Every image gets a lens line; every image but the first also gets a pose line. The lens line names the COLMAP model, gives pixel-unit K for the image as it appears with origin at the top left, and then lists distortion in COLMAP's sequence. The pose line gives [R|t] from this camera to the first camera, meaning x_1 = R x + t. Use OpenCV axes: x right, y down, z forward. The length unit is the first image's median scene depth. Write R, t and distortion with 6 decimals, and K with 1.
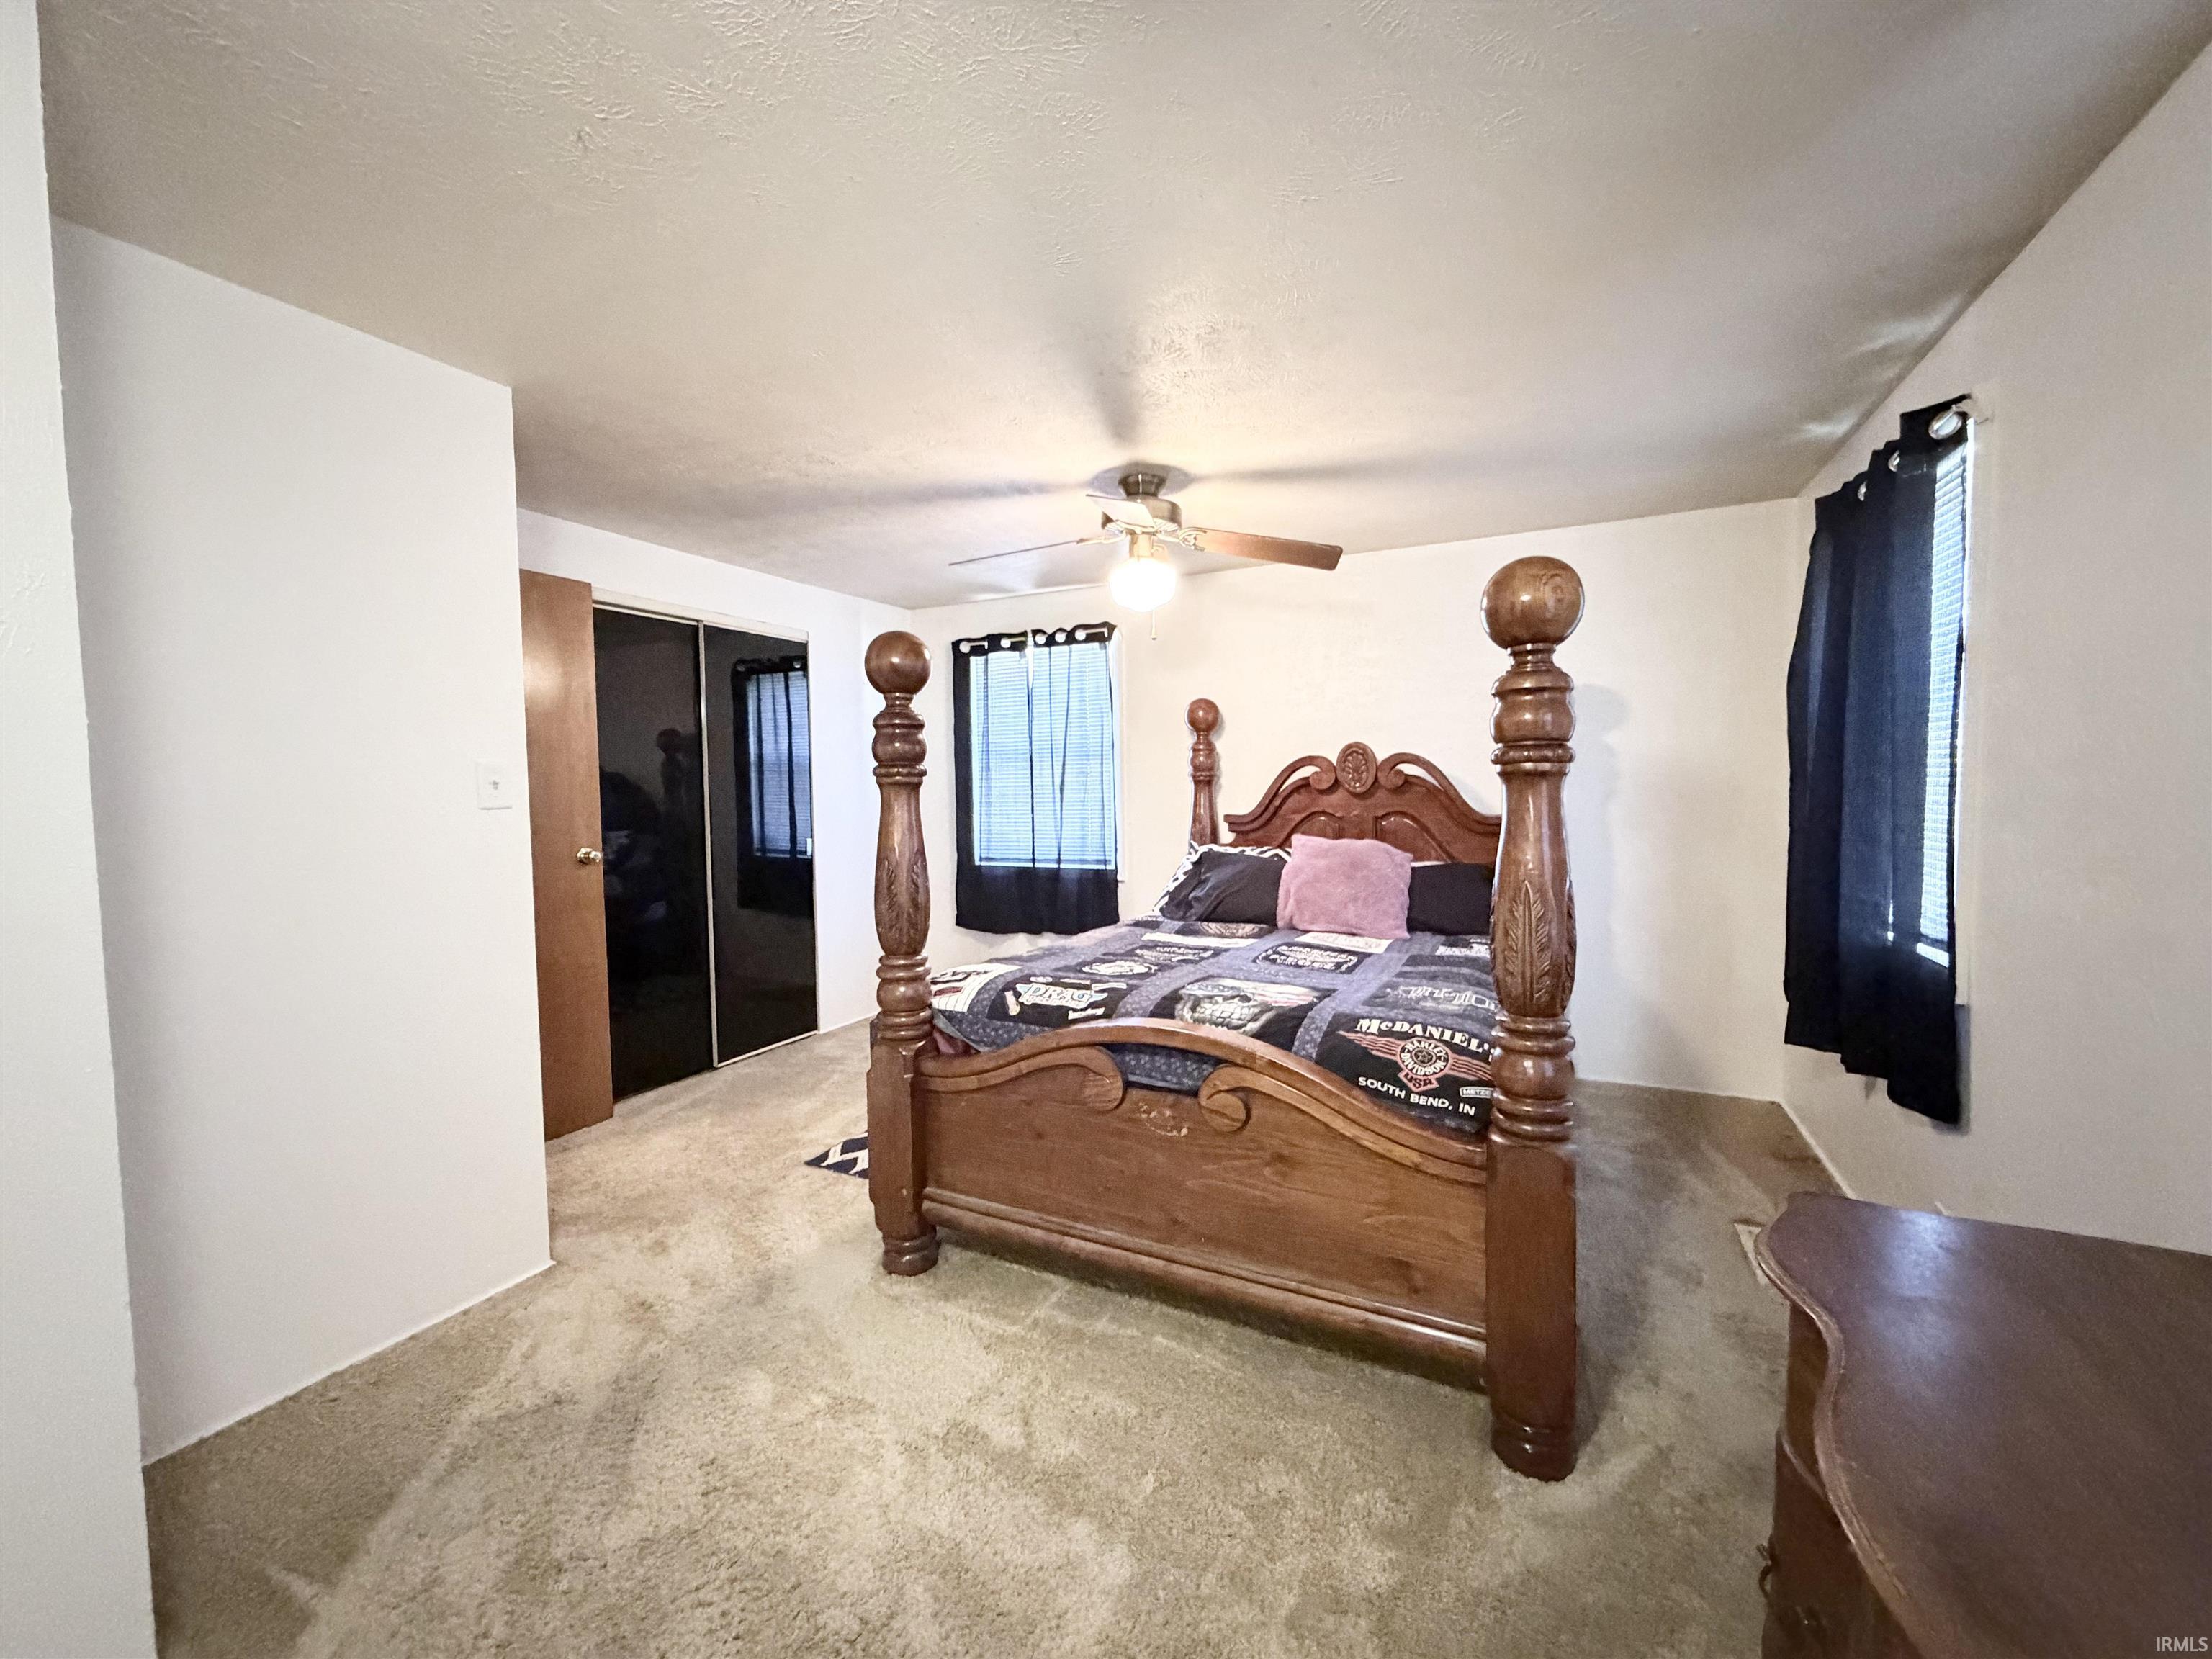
lens RADIAL K [[882.3, 0, 1098.4], [0, 882.3, 828.7], [0, 0, 1]] dist [0.000793, -0.000055]
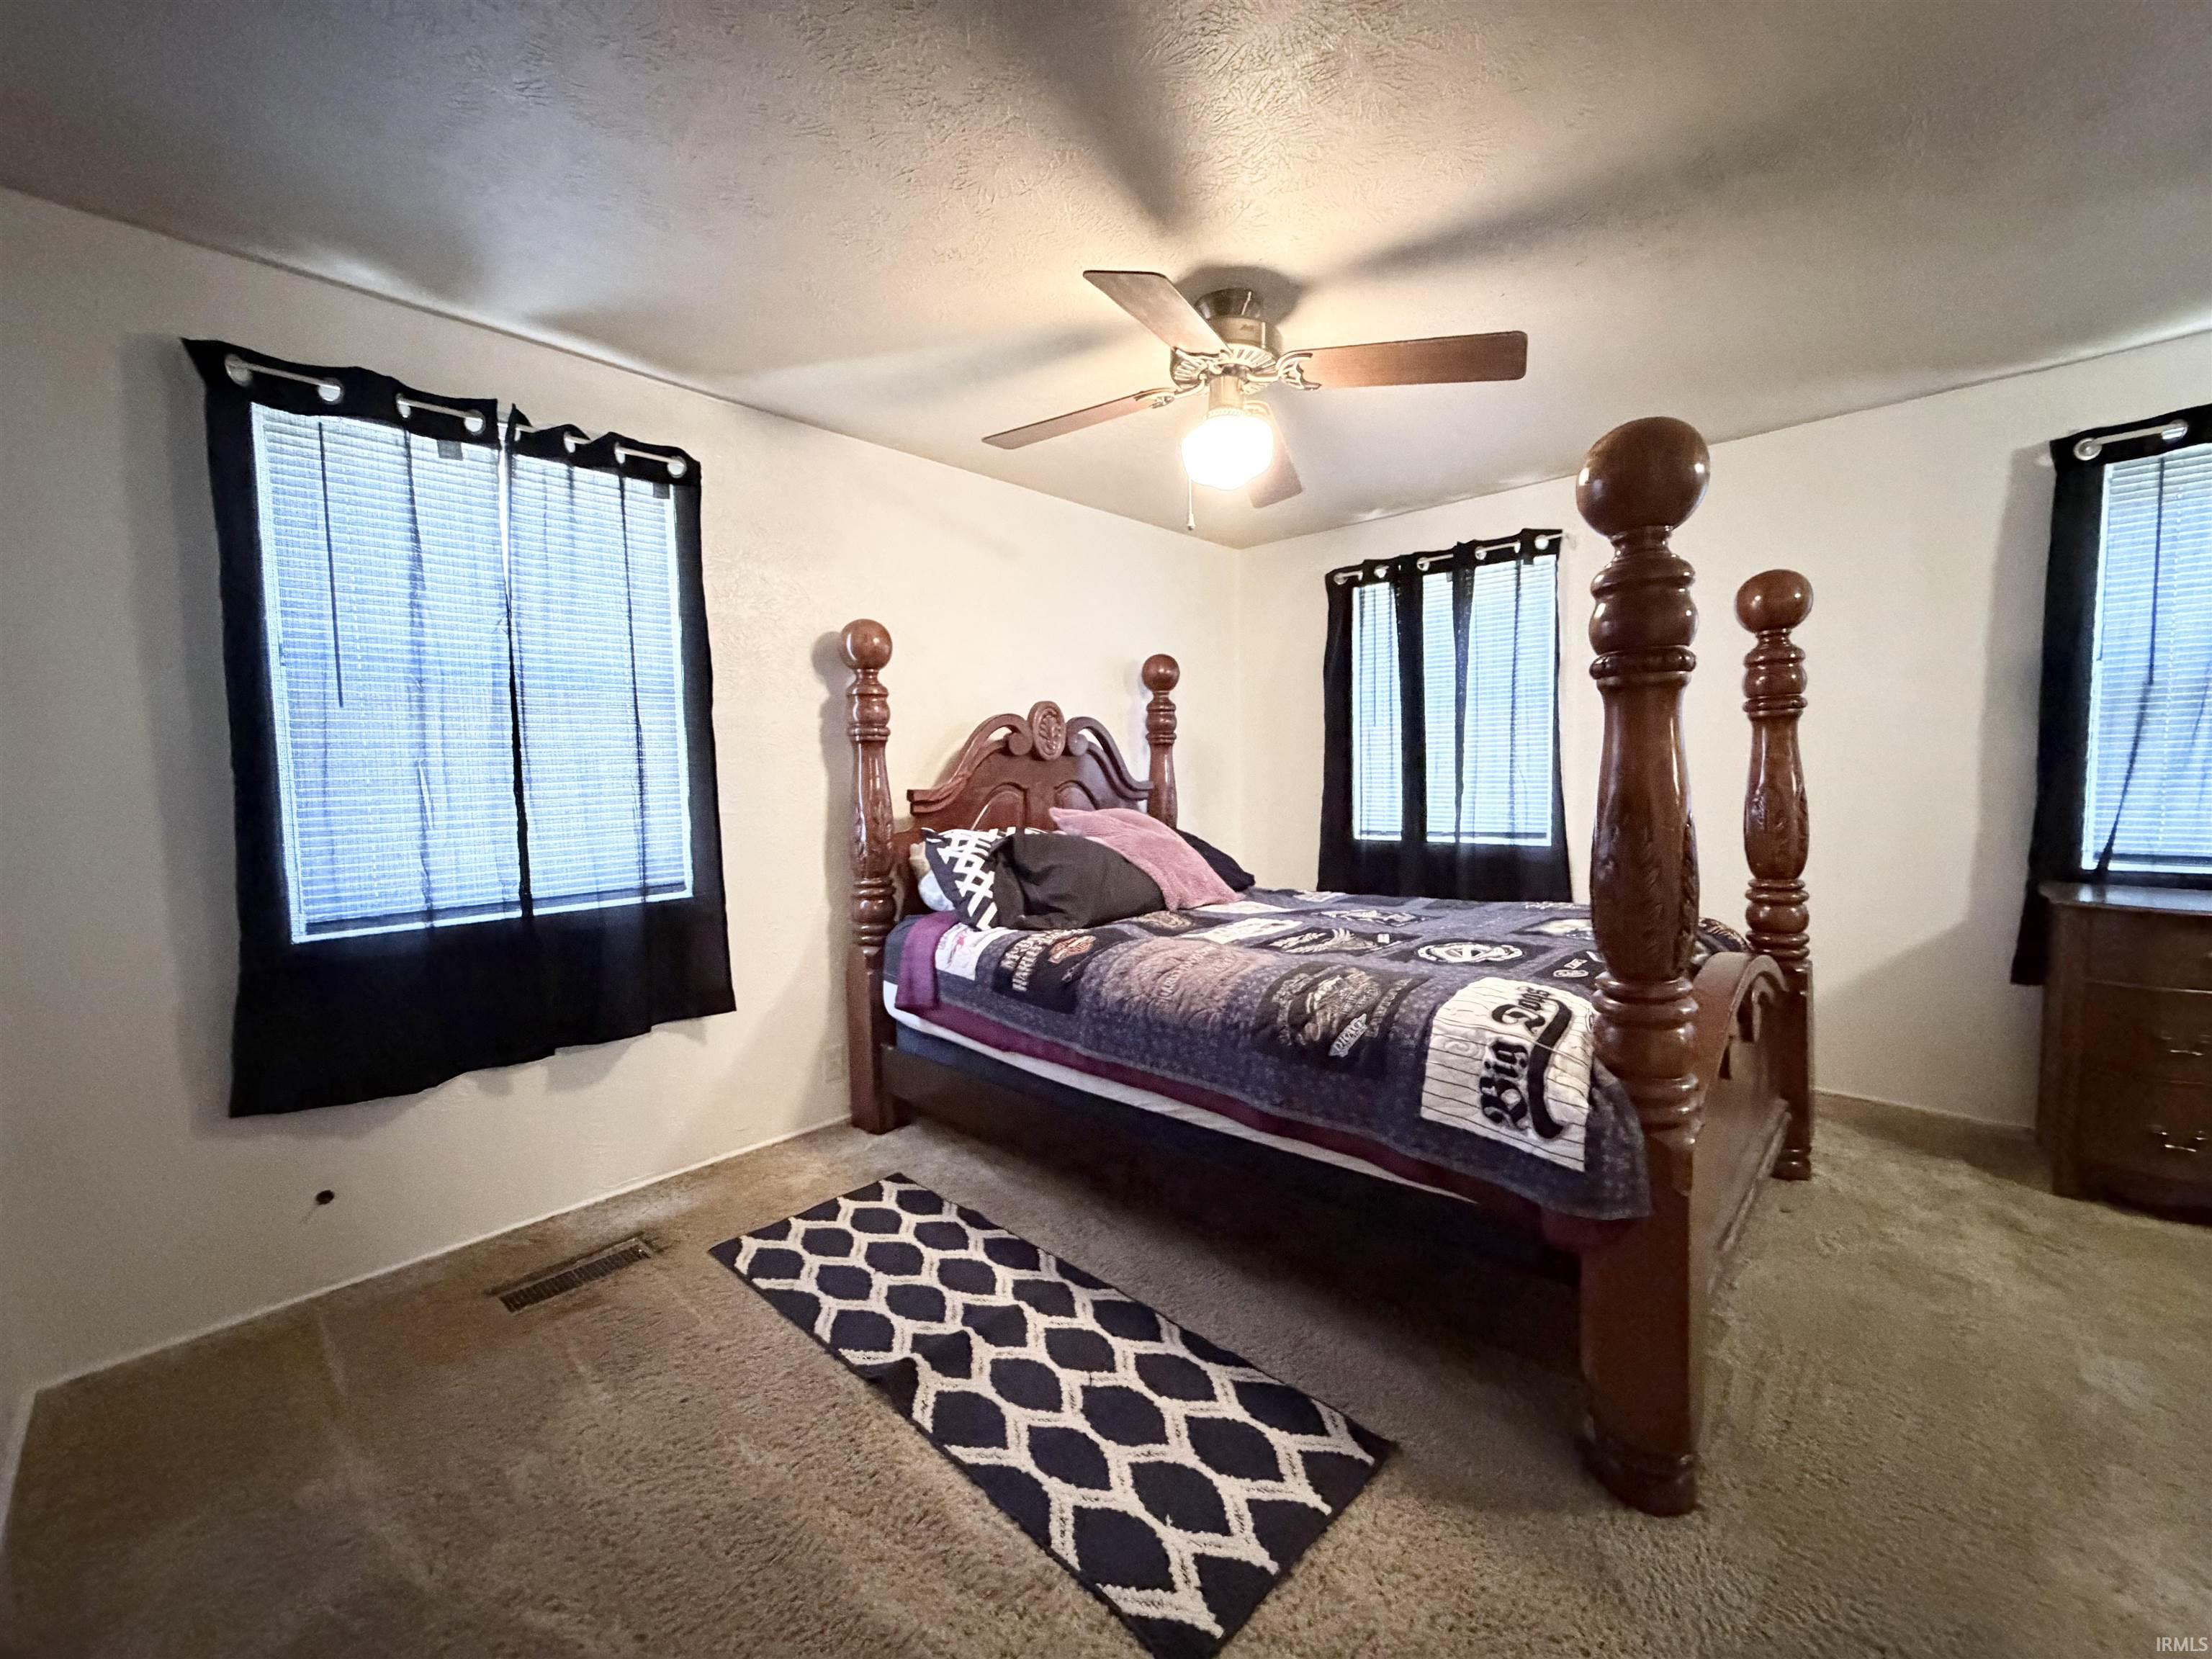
lens RADIAL K [[882.3, 0, 1098.4], [0, 882.3, 828.7], [0, 0, 1]] dist [0.000793, -0.000055]
pose [[0.288287, -0.061445, 0.955571, -0.470135], [0.063346, 0.996977, 0.044996, -0.006734], [-0.955446, 0.047560, 0.291308, 0.622471]]
